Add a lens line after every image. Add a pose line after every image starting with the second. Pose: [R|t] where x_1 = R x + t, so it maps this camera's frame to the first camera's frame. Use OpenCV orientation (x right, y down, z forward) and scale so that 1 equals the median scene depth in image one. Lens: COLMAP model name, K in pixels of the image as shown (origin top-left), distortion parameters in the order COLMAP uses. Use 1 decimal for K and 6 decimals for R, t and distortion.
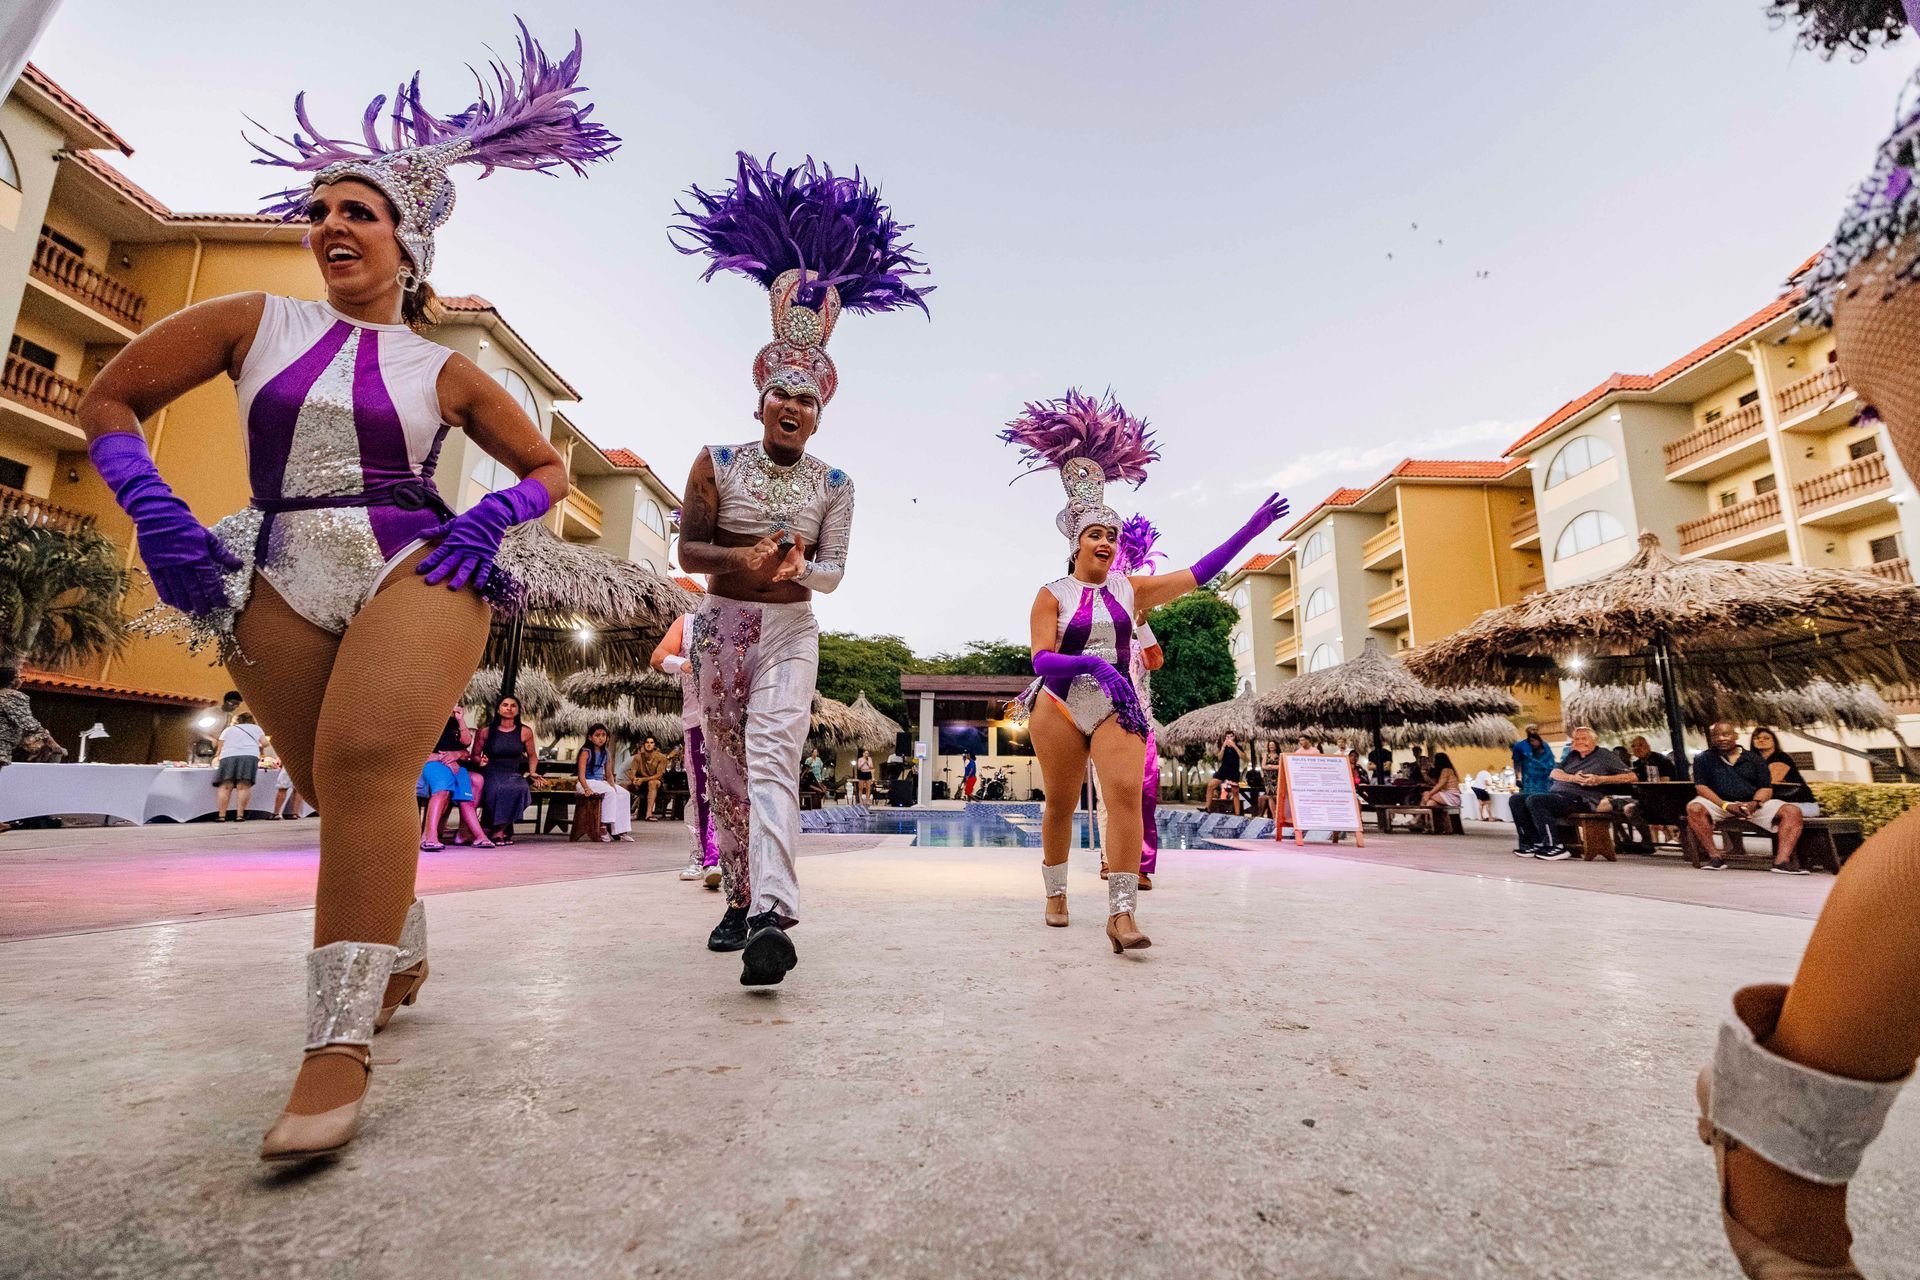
lens RADIAL K [[858.6, 0, 964.2], [0, 858.6, 611.2], [0, 0, 1]] dist [-0.000865, 0.000002]
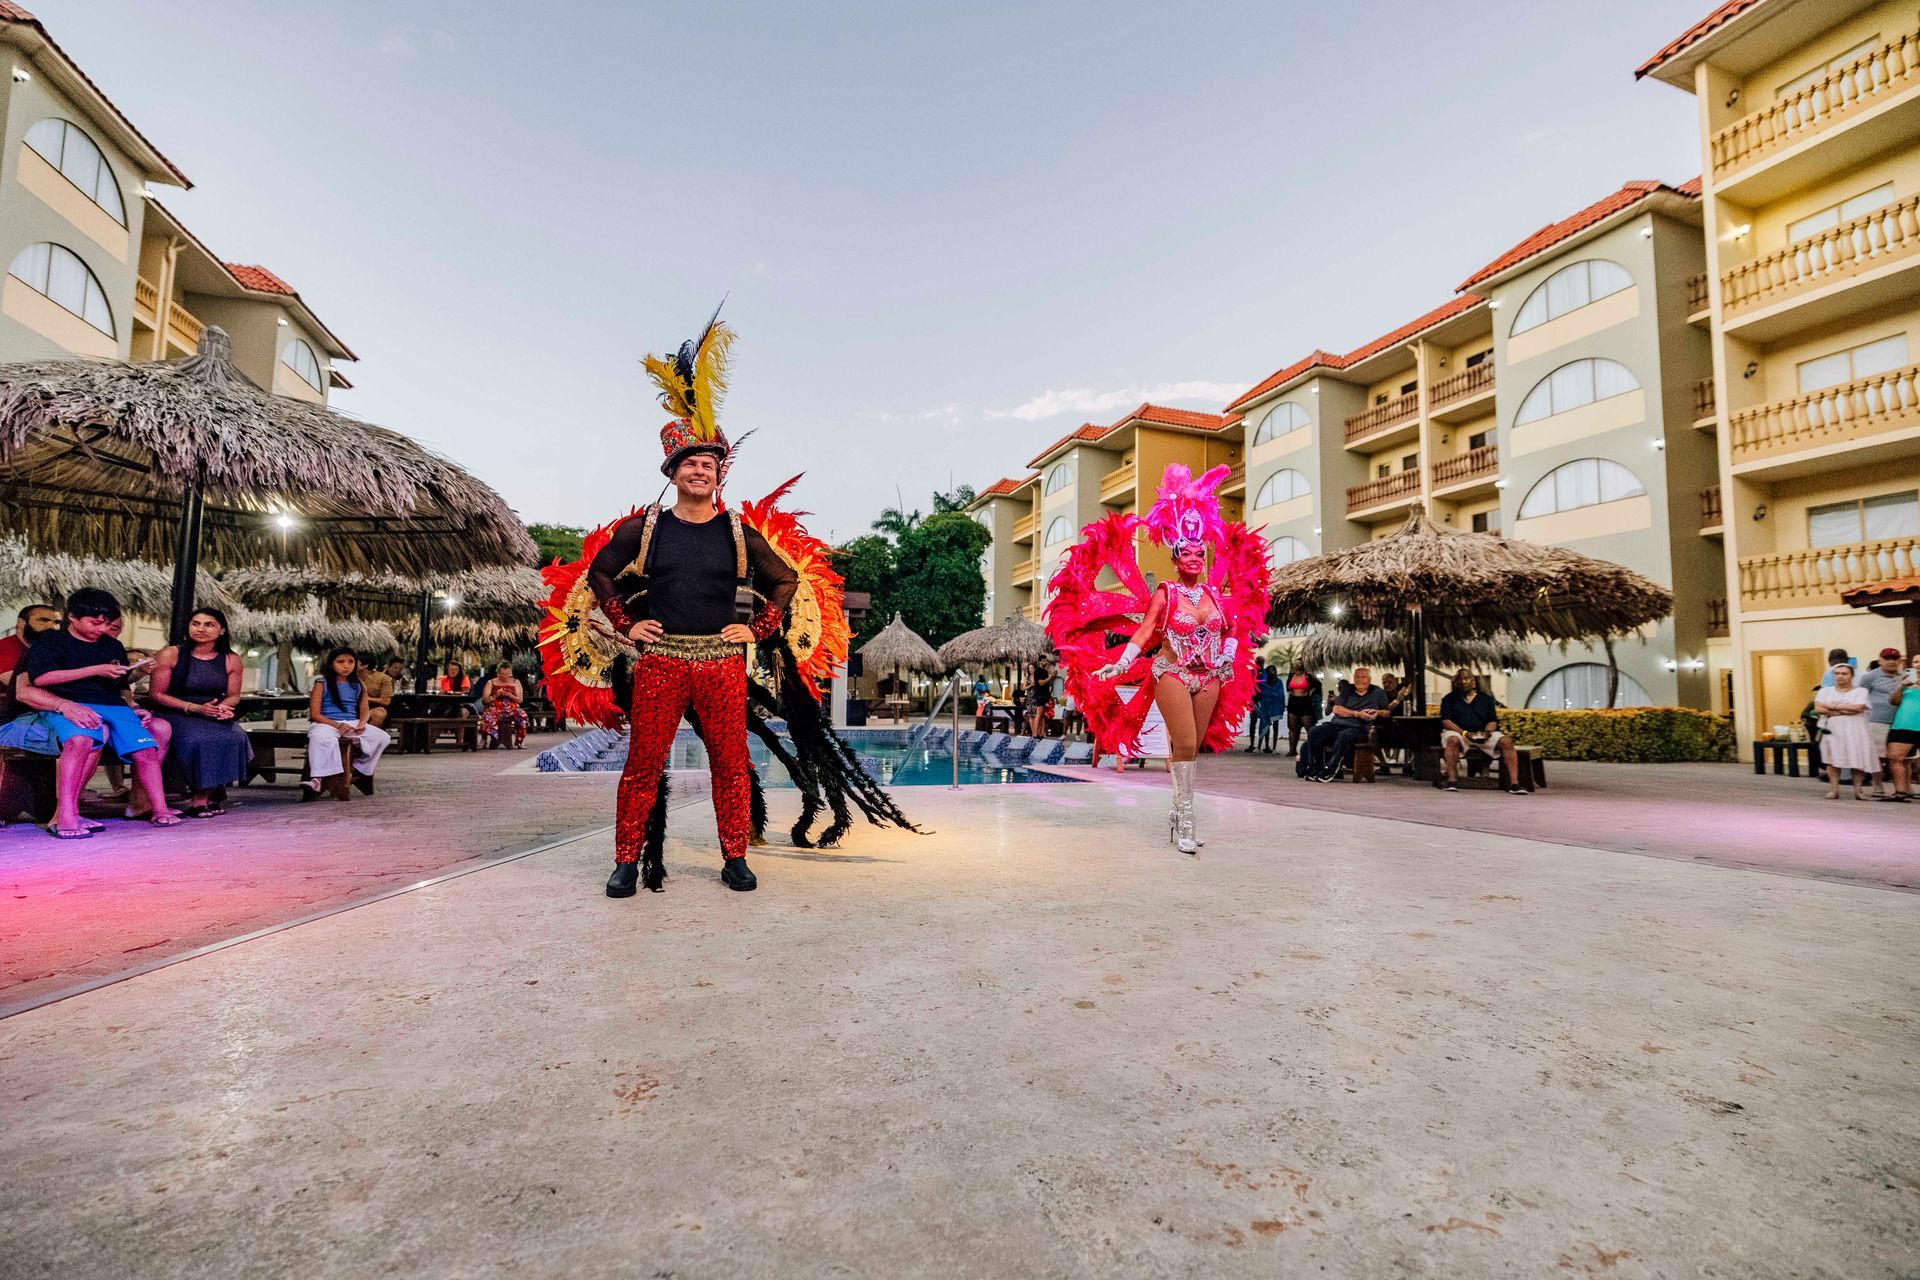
lens RADIAL K [[848.6, 0, 980.9], [0, 848.6, 632.6], [0, 0, 1]] dist [0.000084, -0.000096]
pose [[0.939139, 0.029014, 0.342311, -0.101051], [-0.074002, 0.990120, 0.119103, -0.007693], [-0.335473, -0.137186, 0.932007, 0.077535]]
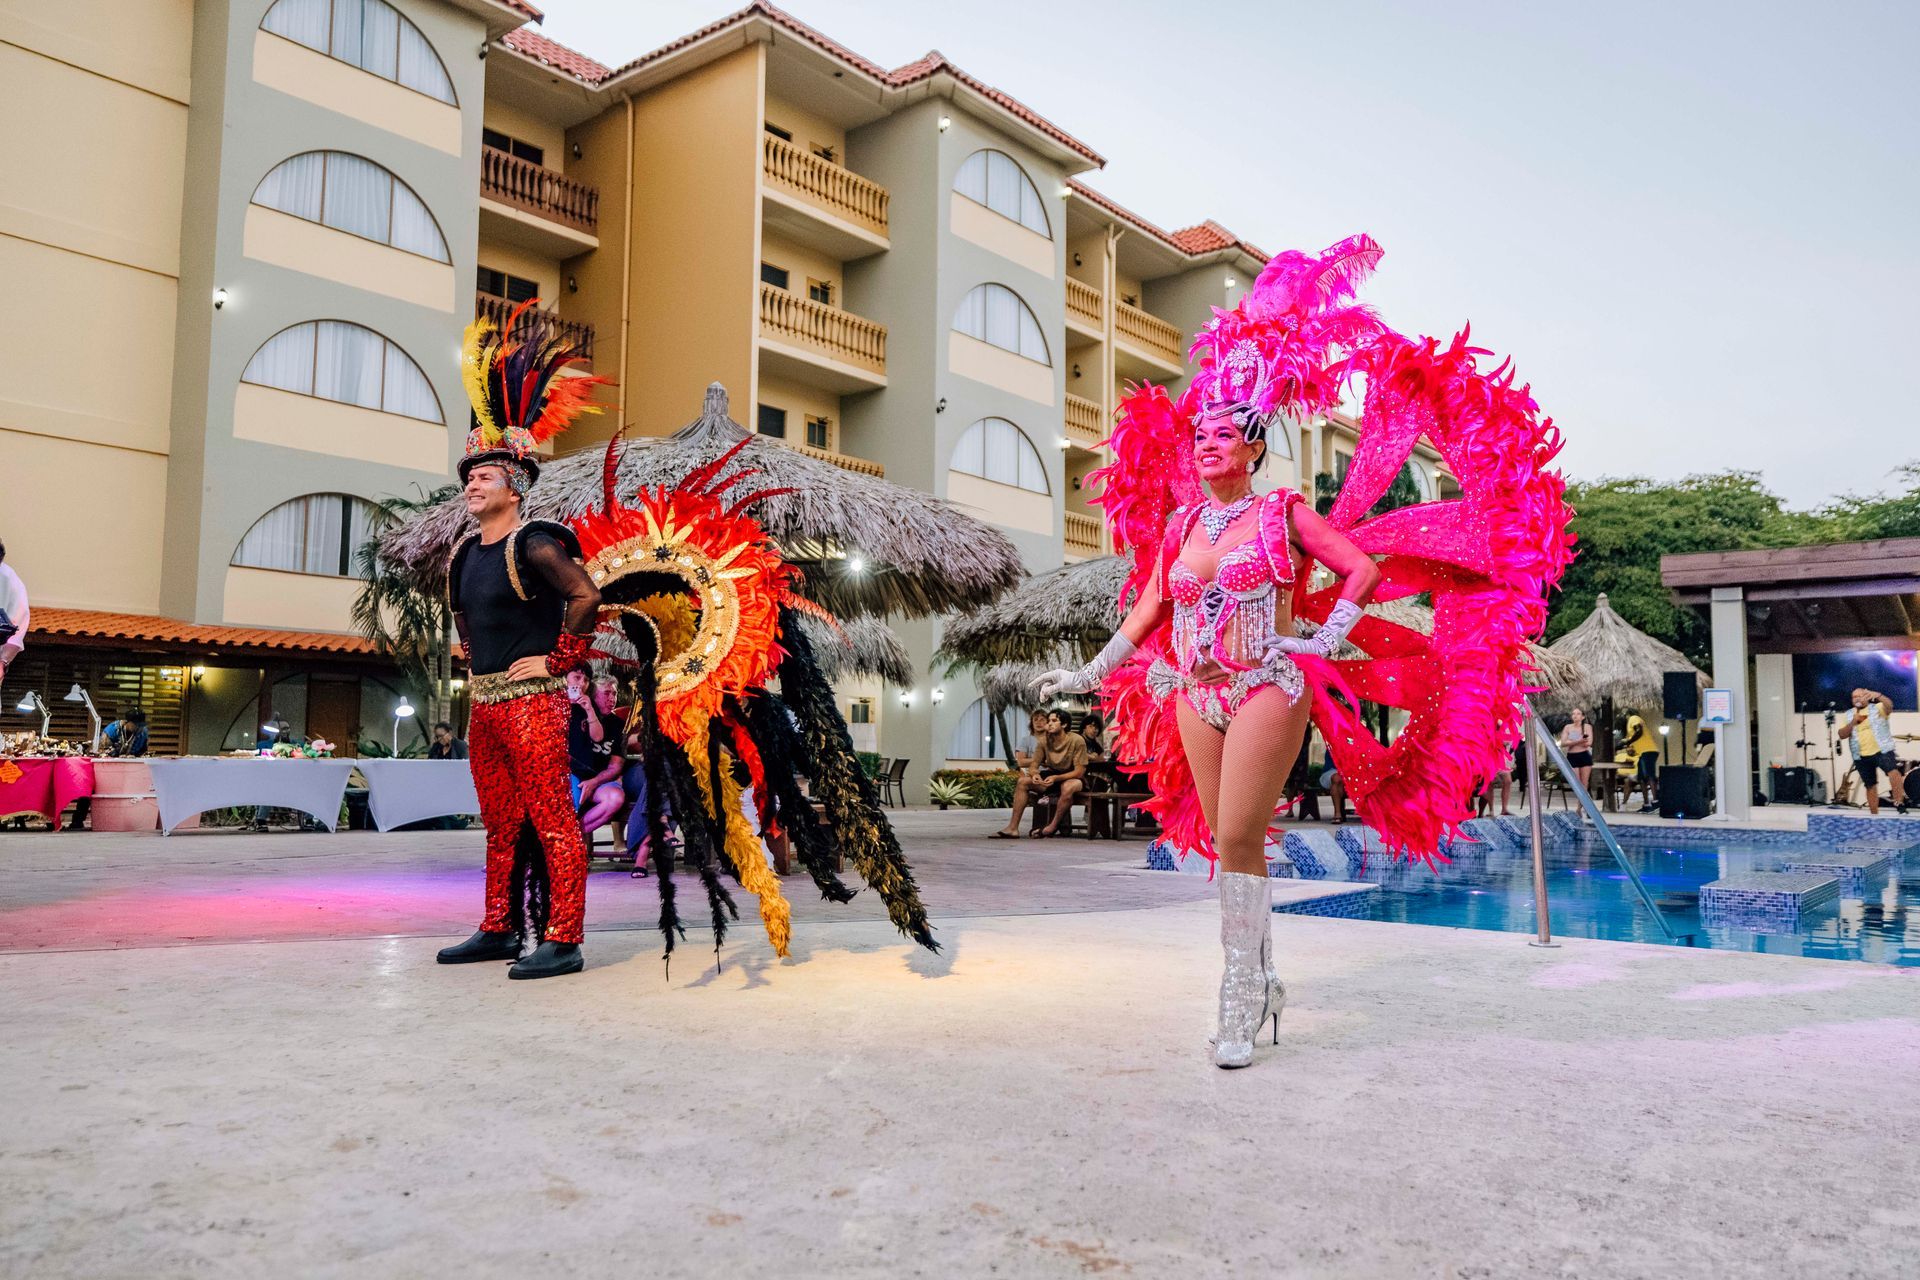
lens RADIAL K [[1469.5, 0, 910.4], [0, 1469.5, 638.8], [0, 0, 1]] dist [0.009539, 0.006010]
pose [[0.752248, -0.057274, -0.656387, 0.283591], [0.132269, 0.989062, 0.065283, 0.013729], [0.645468, -0.135929, 0.751595, 0.130967]]
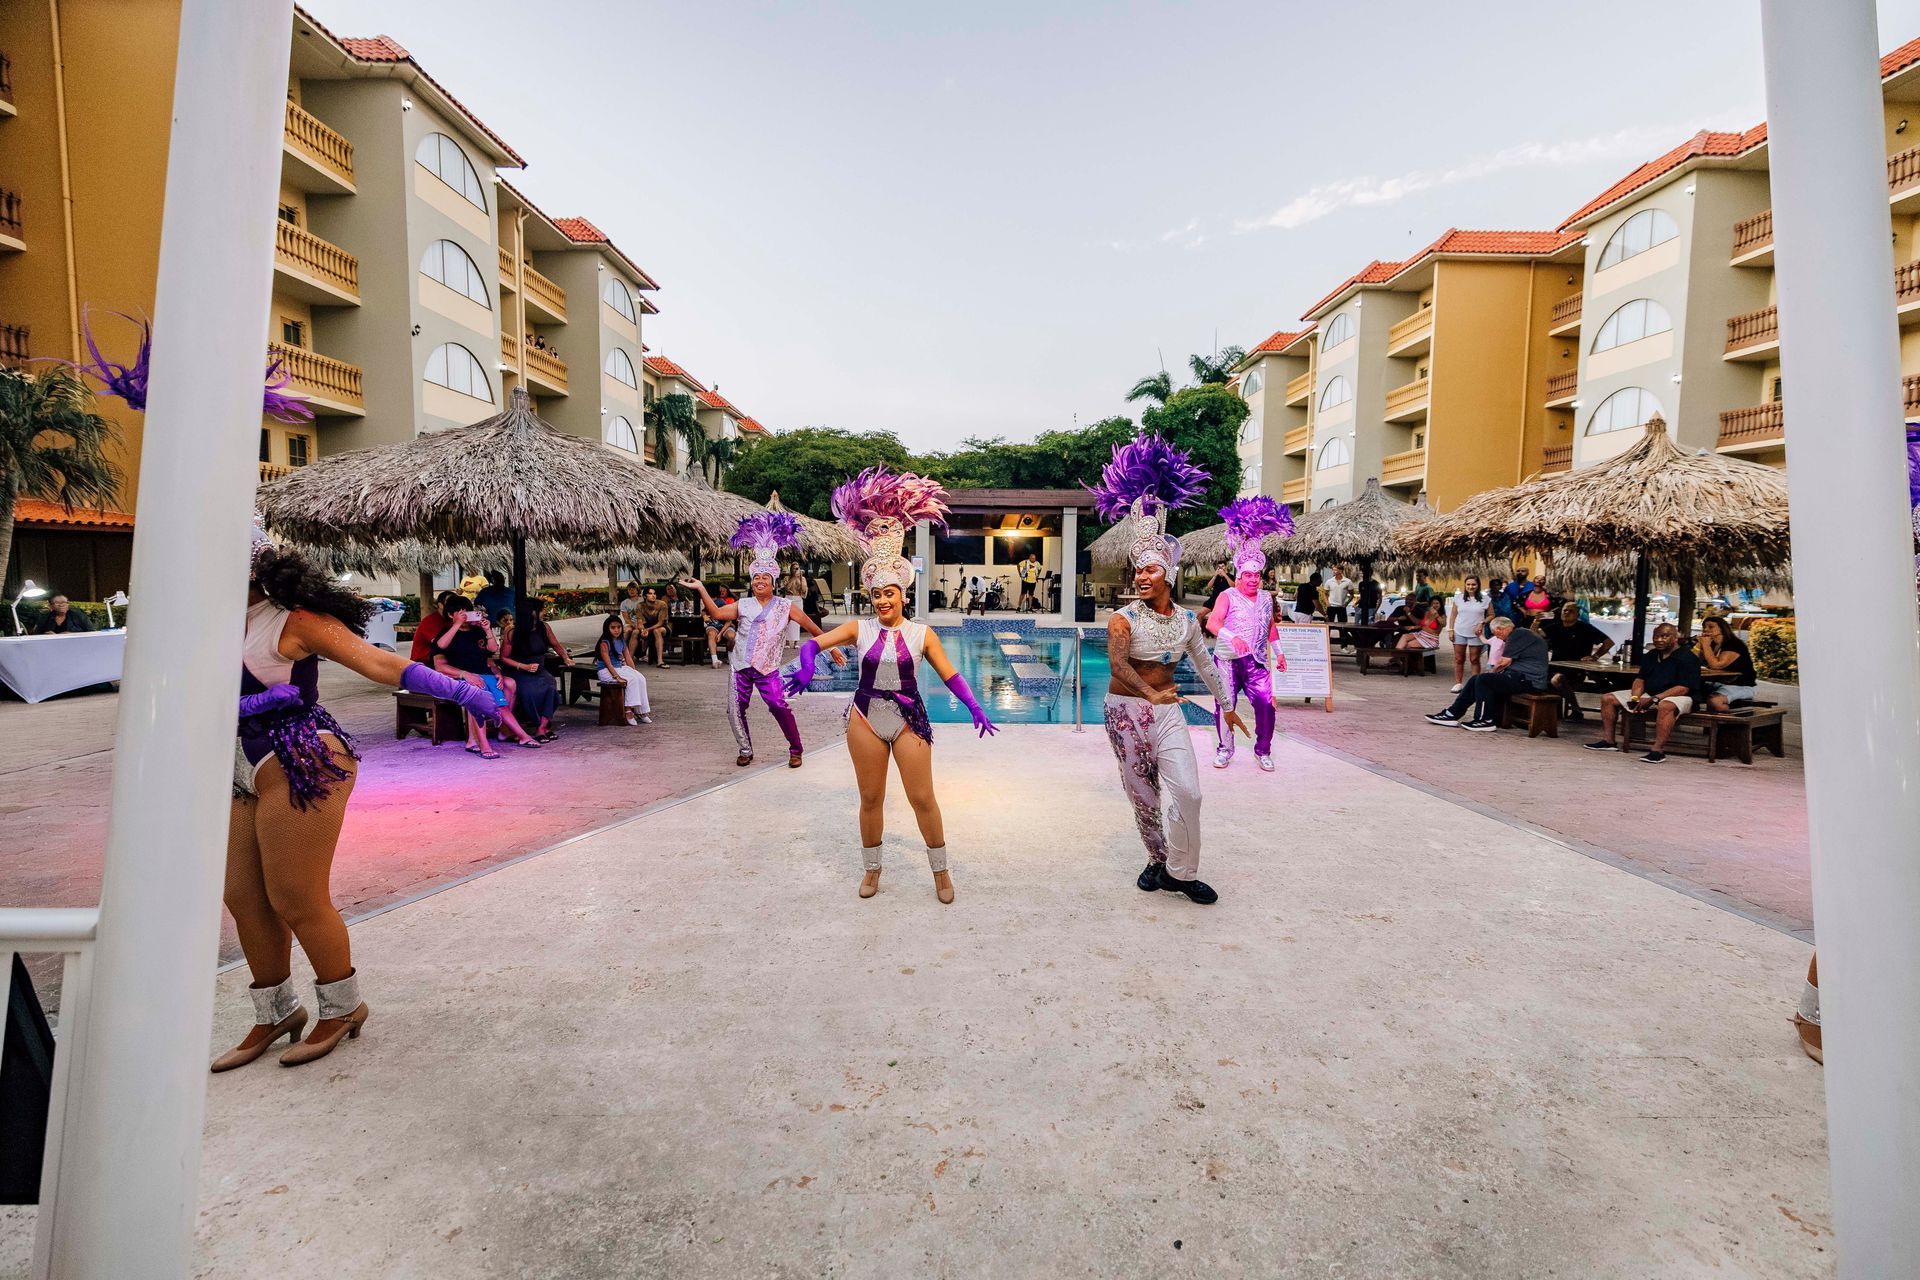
lens RADIAL K [[887.8, 0, 962.5], [0, 887.8, 632.4], [0, 0, 1]] dist [-0.000442, -0.000032]
pose [[0.999994, -0.003069, 0.001659, -0.000364], [0.002462, 0.957775, 0.287509, -0.106439], [-0.002471, -0.287503, 0.957777, -0.028889]]
